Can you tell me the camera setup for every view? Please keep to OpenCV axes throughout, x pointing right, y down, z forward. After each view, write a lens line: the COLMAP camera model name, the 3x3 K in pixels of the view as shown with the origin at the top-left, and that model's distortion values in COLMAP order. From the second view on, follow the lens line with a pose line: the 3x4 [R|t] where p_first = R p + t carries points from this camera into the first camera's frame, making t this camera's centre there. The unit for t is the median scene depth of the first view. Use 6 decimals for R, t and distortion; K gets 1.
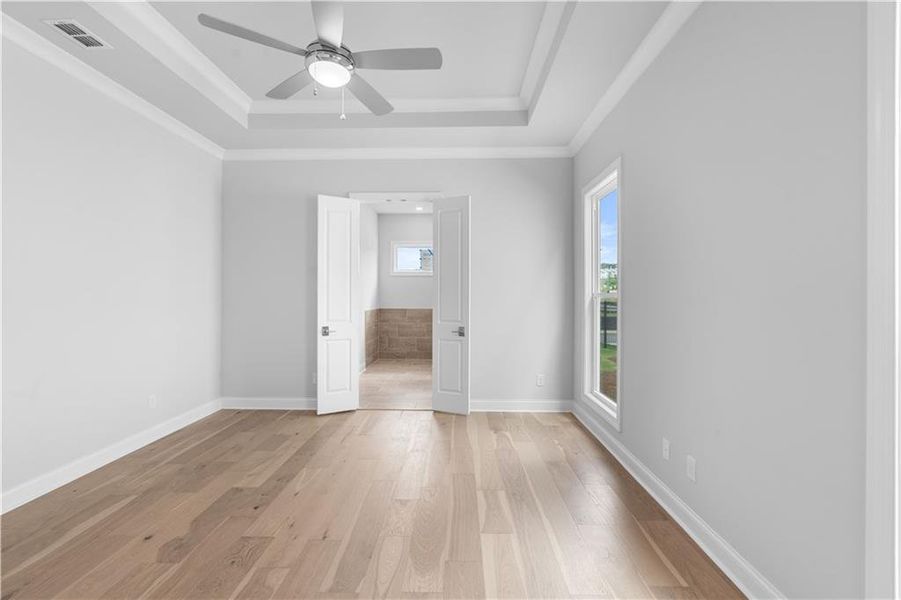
lens RADIAL K [[406.3, 0, 447.9], [0, 406.3, 295.9], [0, 0, 1]] dist [-0.002465, -0.000276]
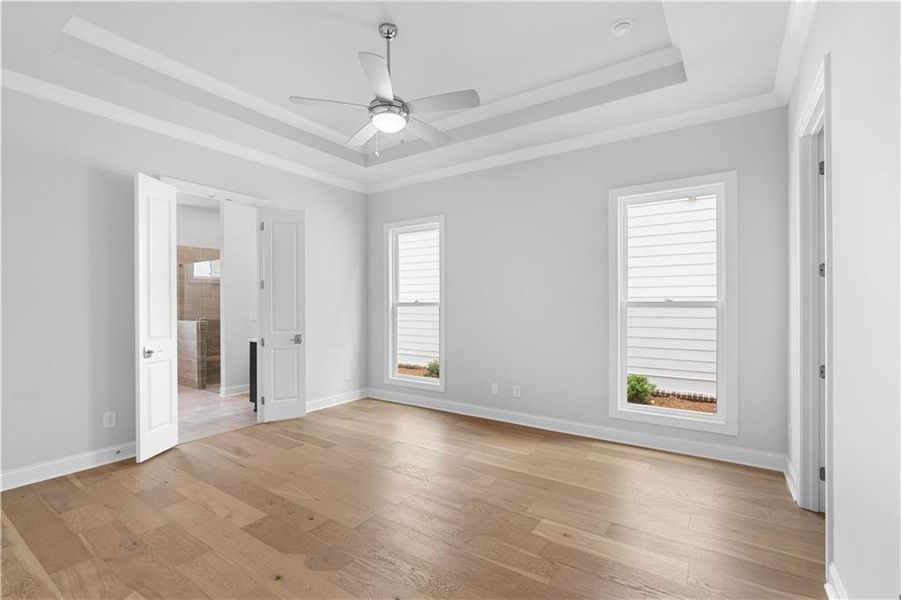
lens RADIAL K [[421.9, 0, 446.2], [0, 421.9, 303.1], [0, 0, 1]] dist [-0.001392, -0.000073]
pose [[0.529168, 0.001626, 0.848516, -0.691069], [0.000448, 0.999997, -0.002196, -0.002855], [-0.848517, 0.001542, 0.529166, 0.100781]]
